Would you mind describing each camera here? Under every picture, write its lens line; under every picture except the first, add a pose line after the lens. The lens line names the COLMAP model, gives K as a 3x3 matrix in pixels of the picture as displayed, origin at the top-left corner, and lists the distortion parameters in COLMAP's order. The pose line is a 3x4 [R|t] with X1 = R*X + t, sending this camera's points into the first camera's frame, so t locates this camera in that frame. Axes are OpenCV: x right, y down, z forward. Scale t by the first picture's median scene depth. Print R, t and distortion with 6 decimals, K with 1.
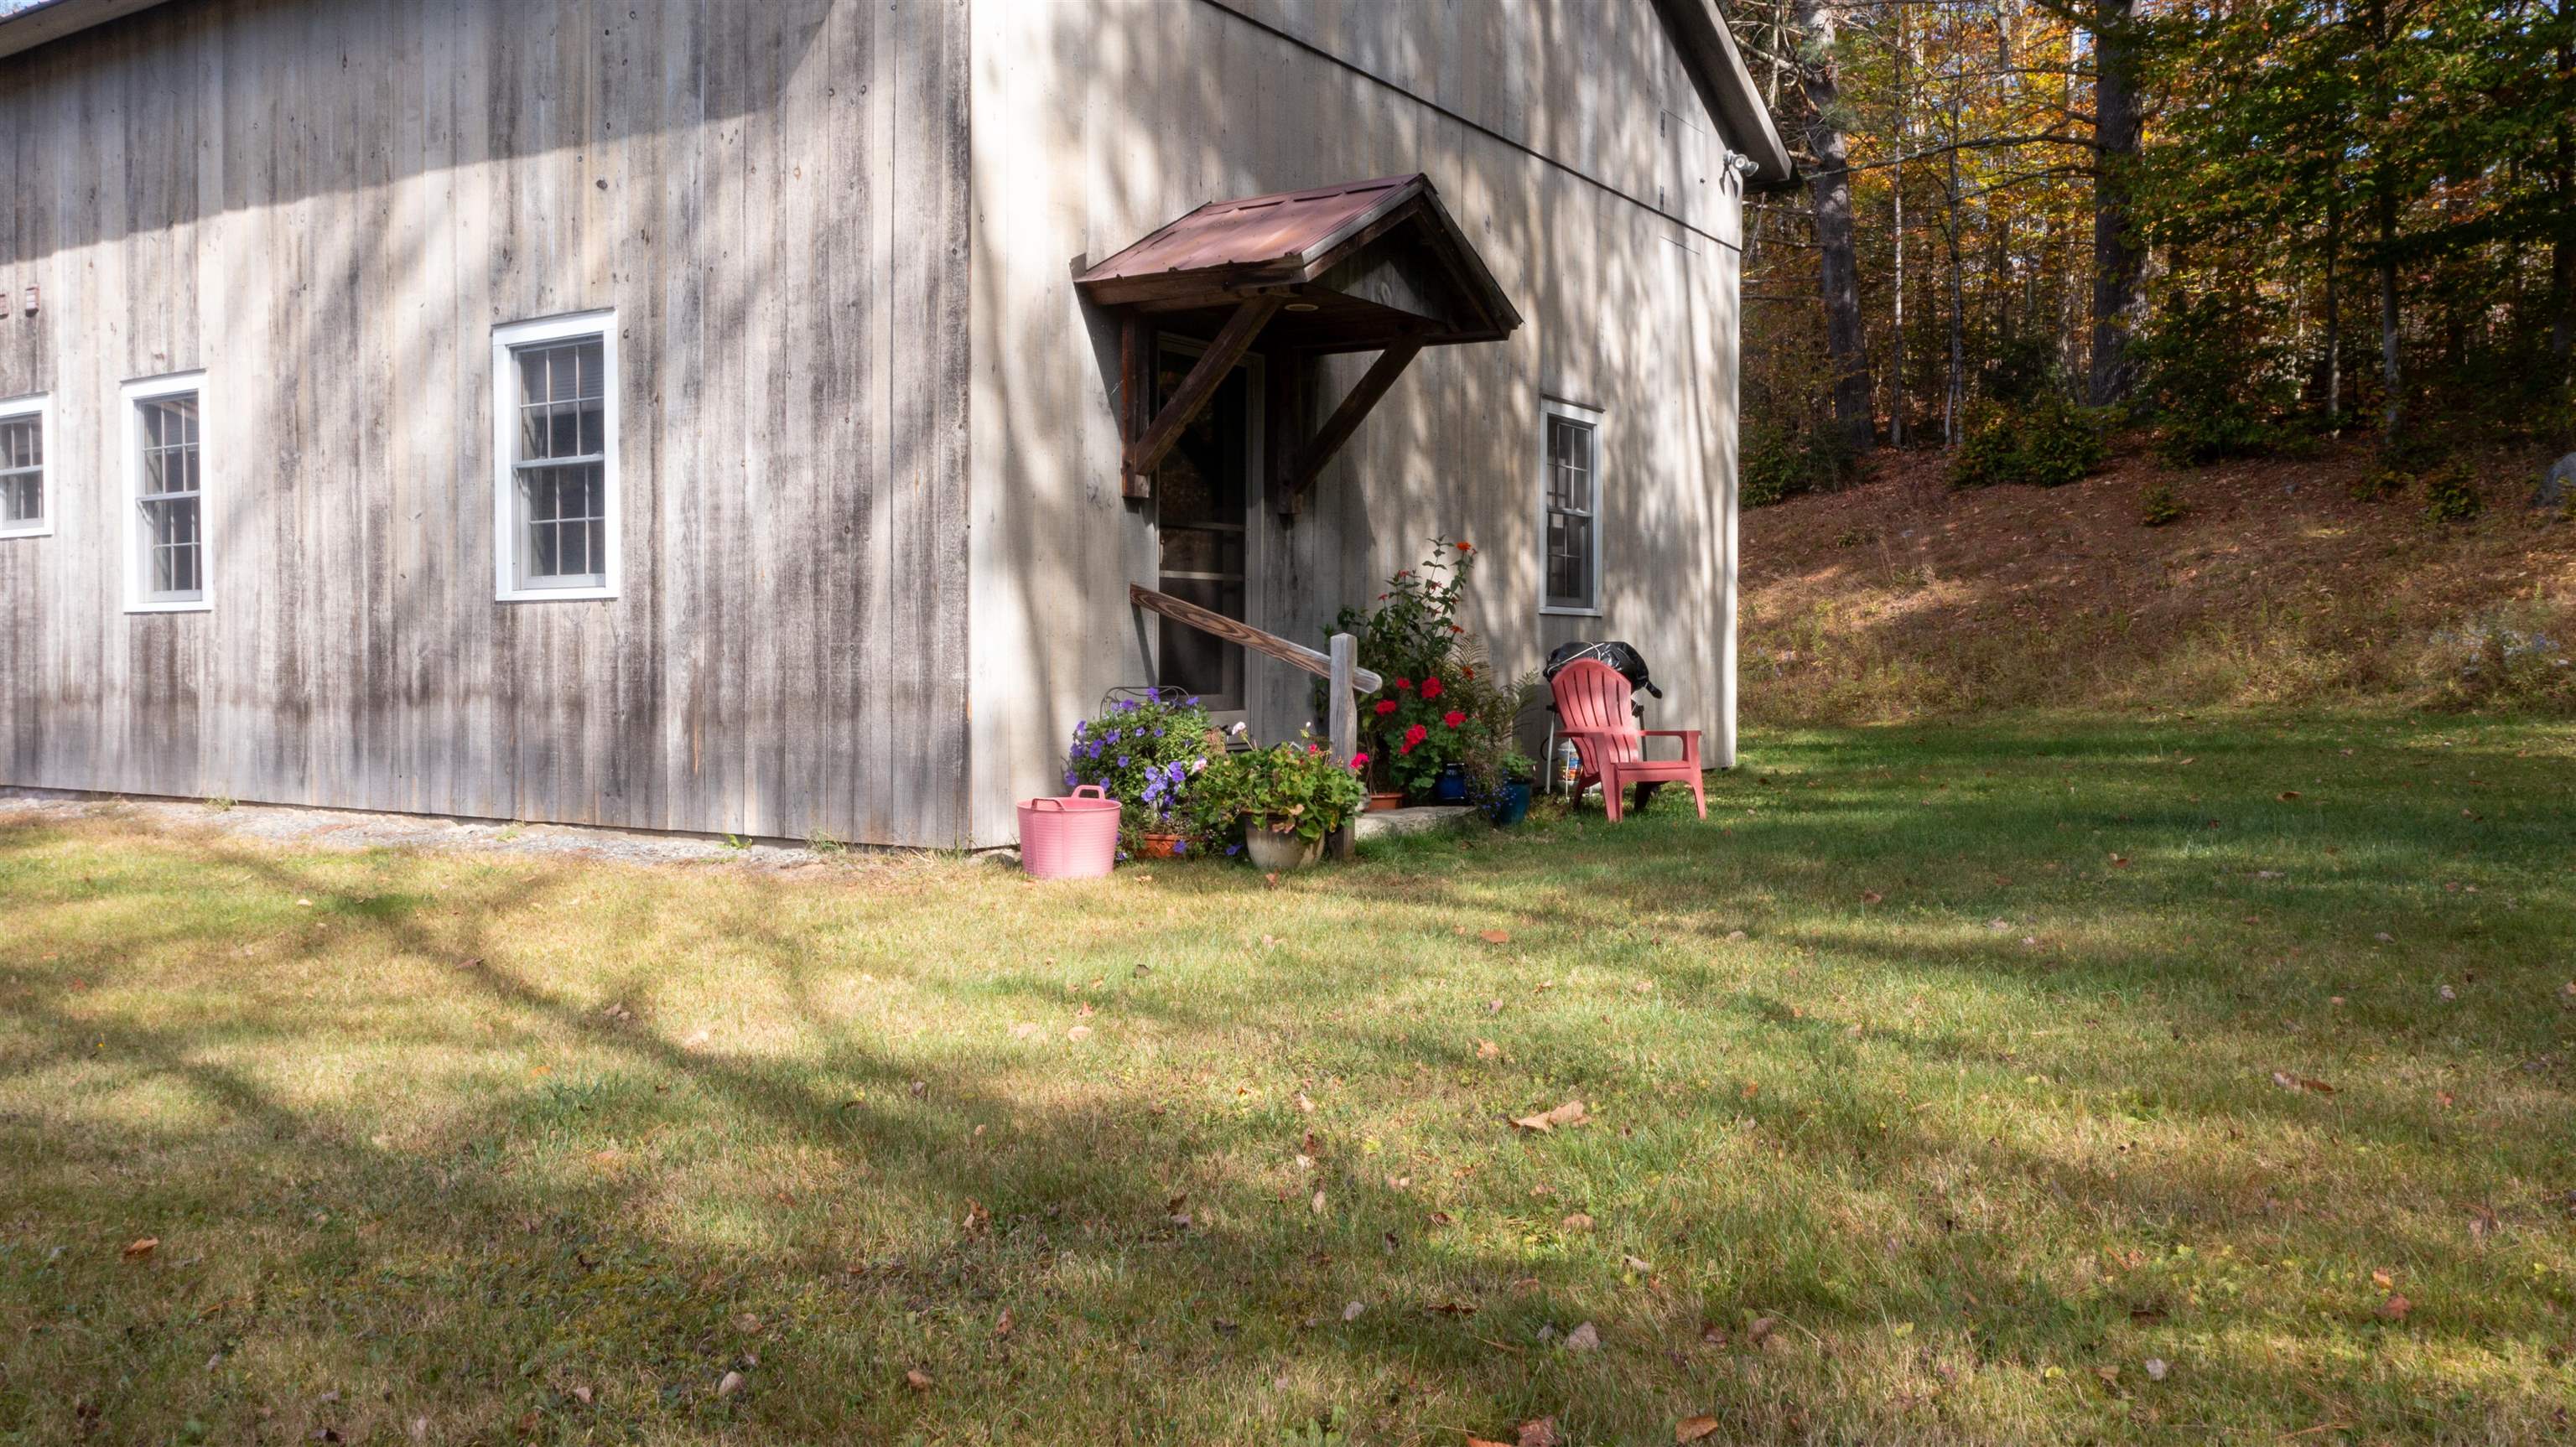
lens RADIAL K [[2047.7, 0, 1288.0], [0, 2047.7, 723.5], [0, 0, 1]] dist [-0.018587, 0.004903]
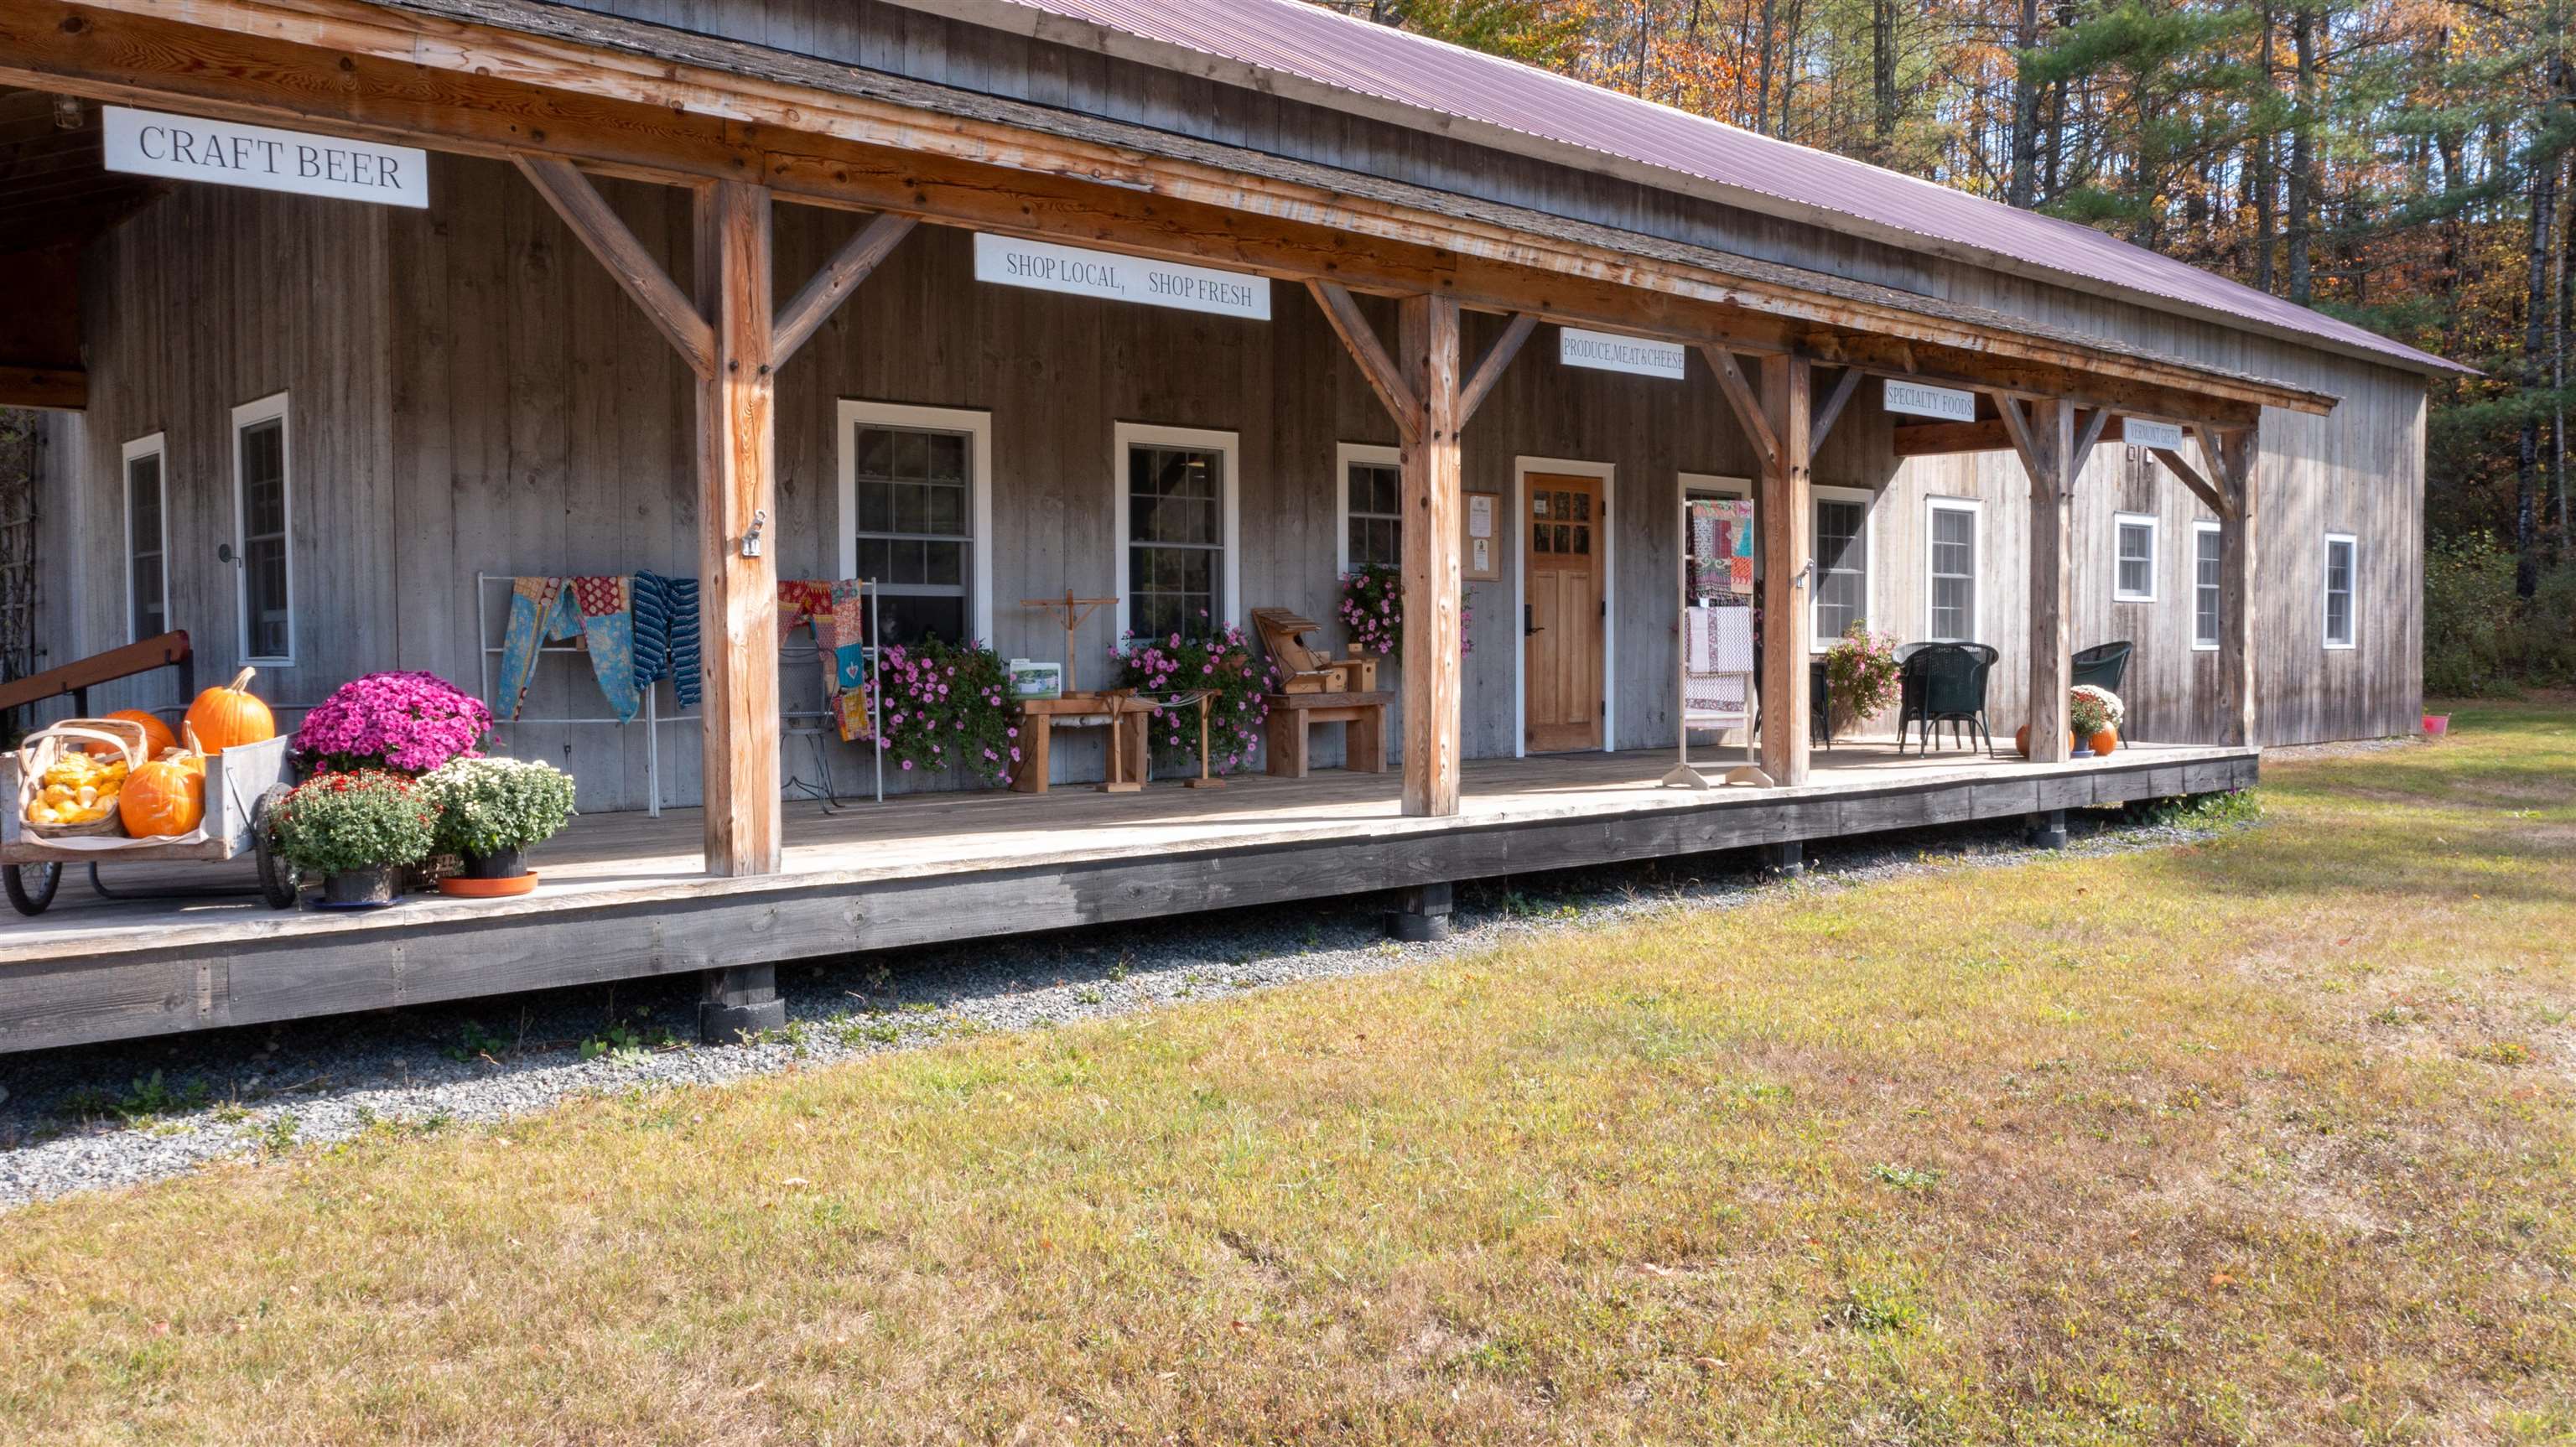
lens RADIAL K [[2047.7, 0, 1288.0], [0, 2047.7, 723.5], [0, 0, 1]] dist [-0.018587, 0.004903]
pose [[0.252410, -0.039815, 0.966801, -2.998551], [0.025411, 0.999081, 0.034510, -0.087358], [-0.967287, 0.015856, 0.253190, 1.586518]]
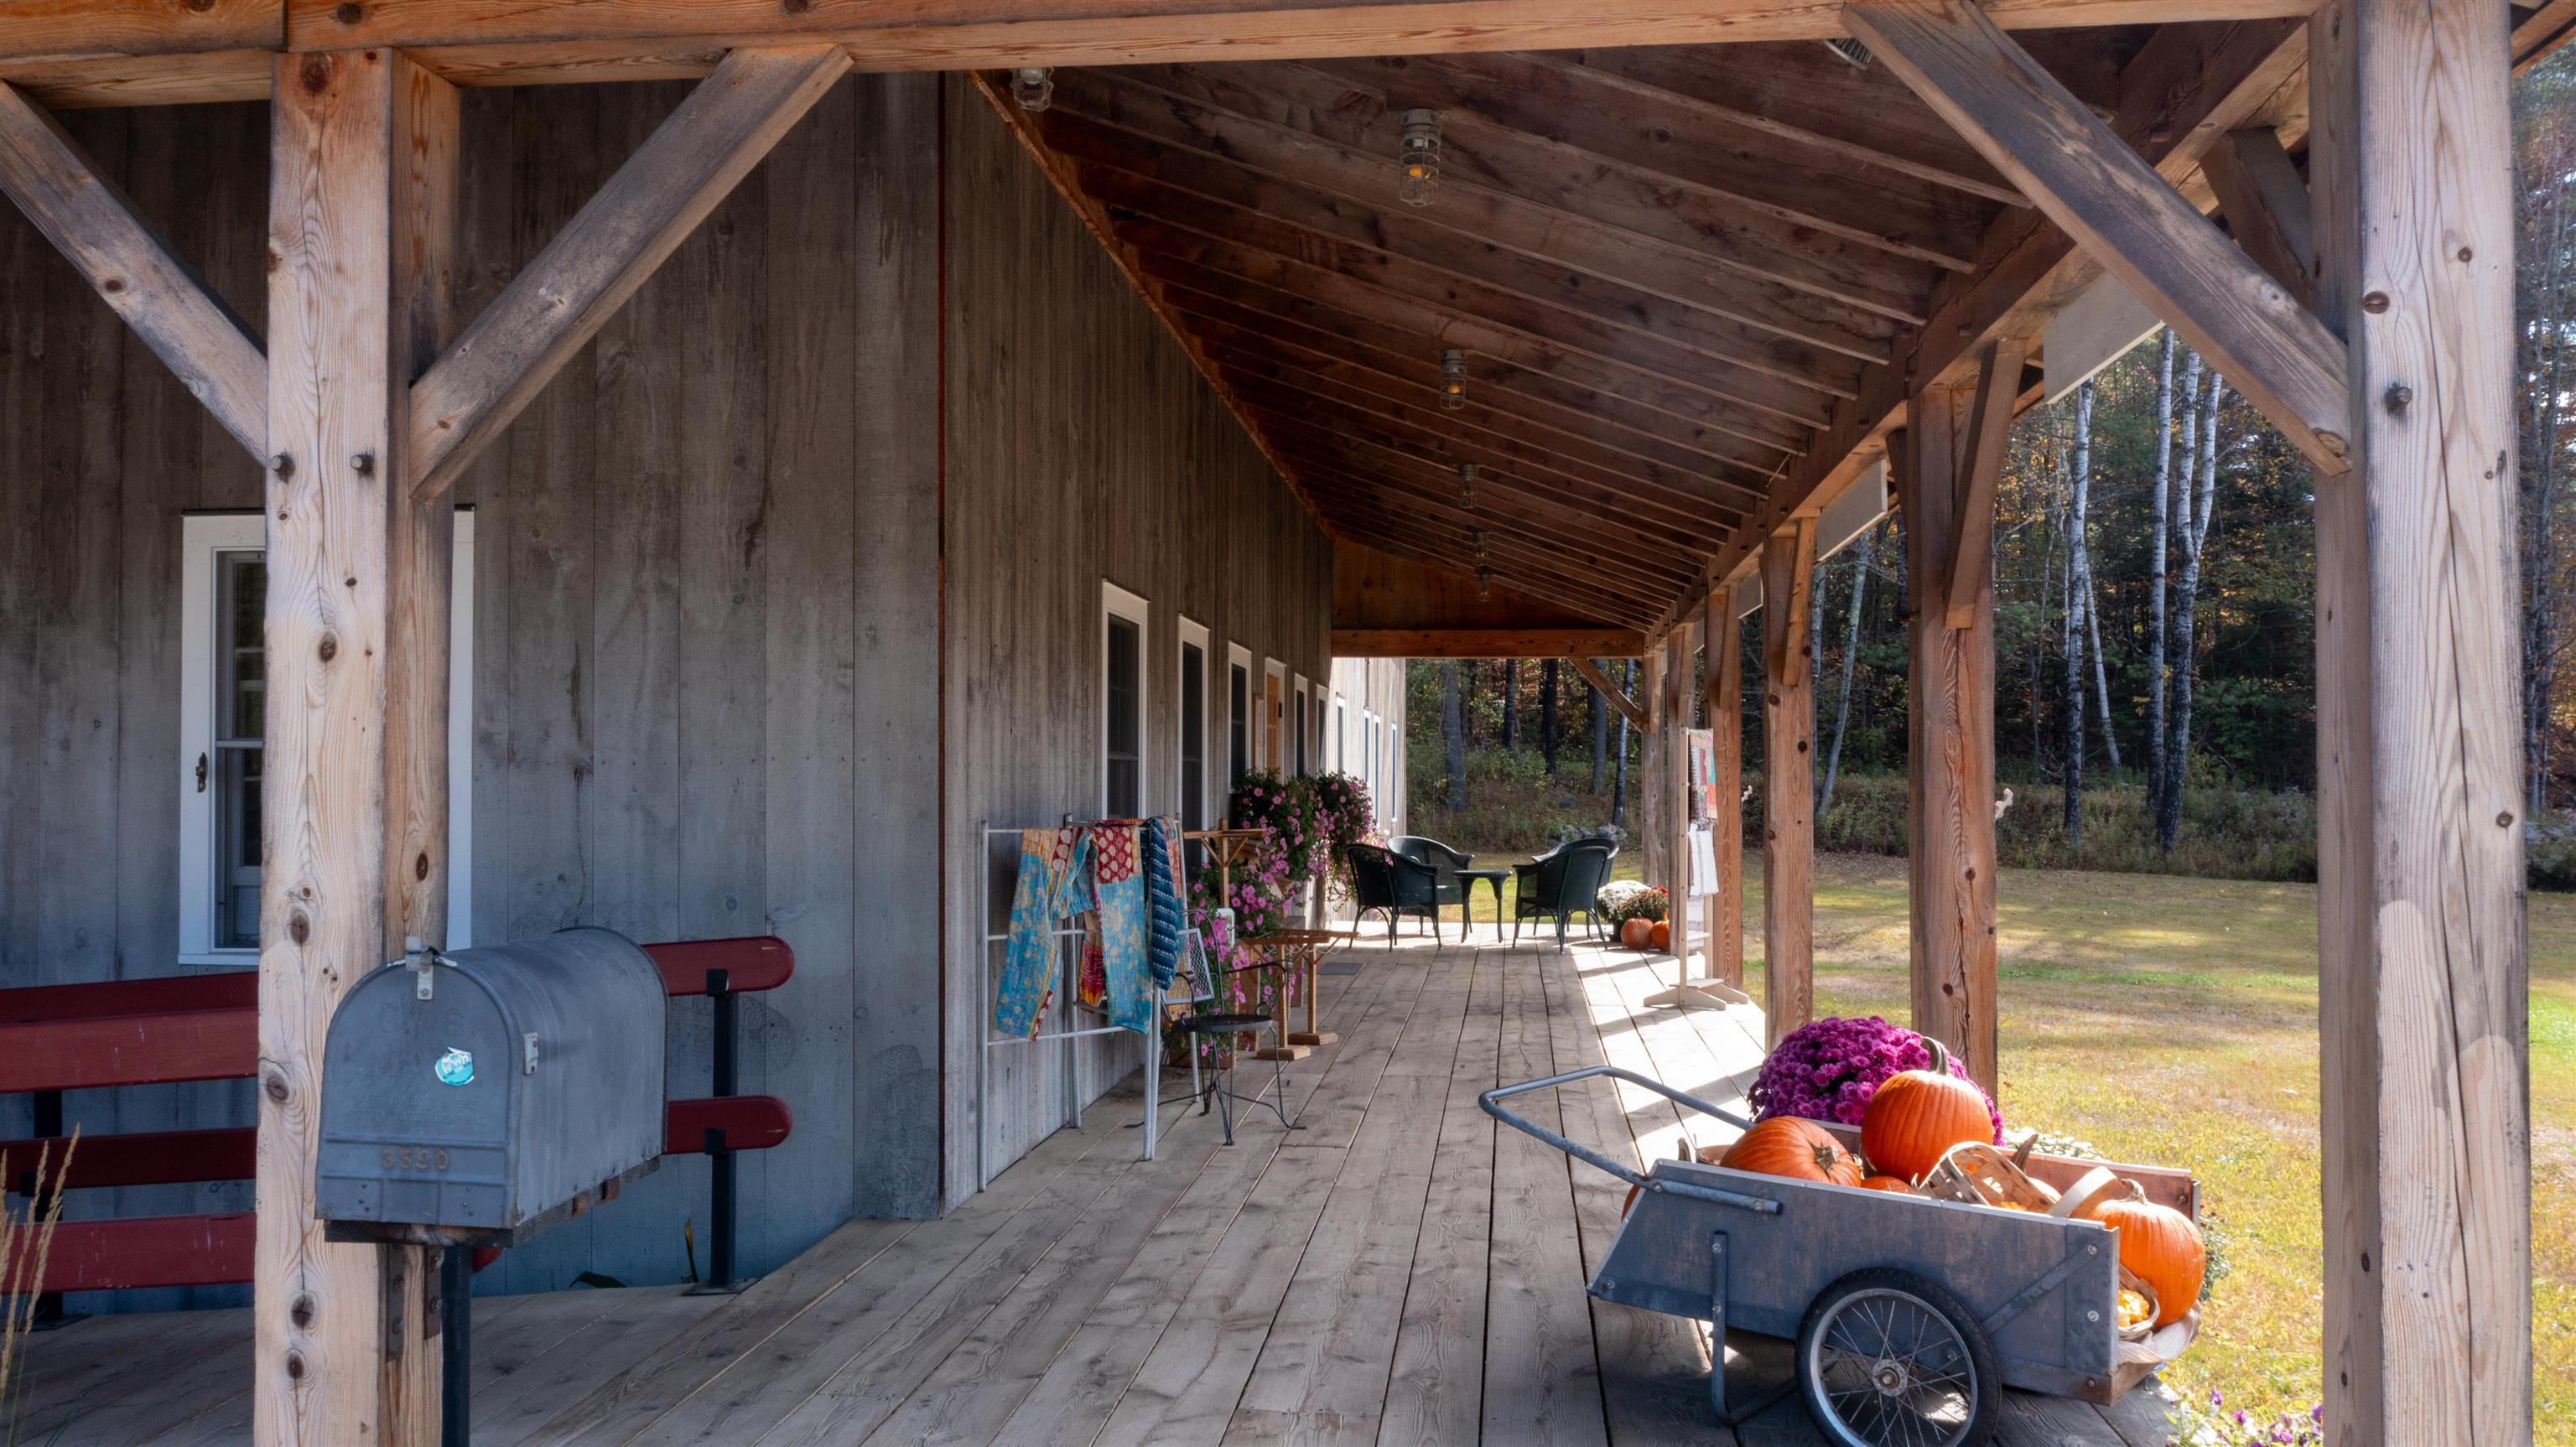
lens RADIAL K [[2047.7, 0, 1288.0], [0, 2047.7, 723.5], [0, 0, 1]] dist [-0.018587, 0.004903]
pose [[-0.447589, 0.027392, 0.893820, -2.791036], [0.024260, 0.999535, -0.018483, -0.150171], [-0.893910, 0.013411, -0.448045, 2.373092]]
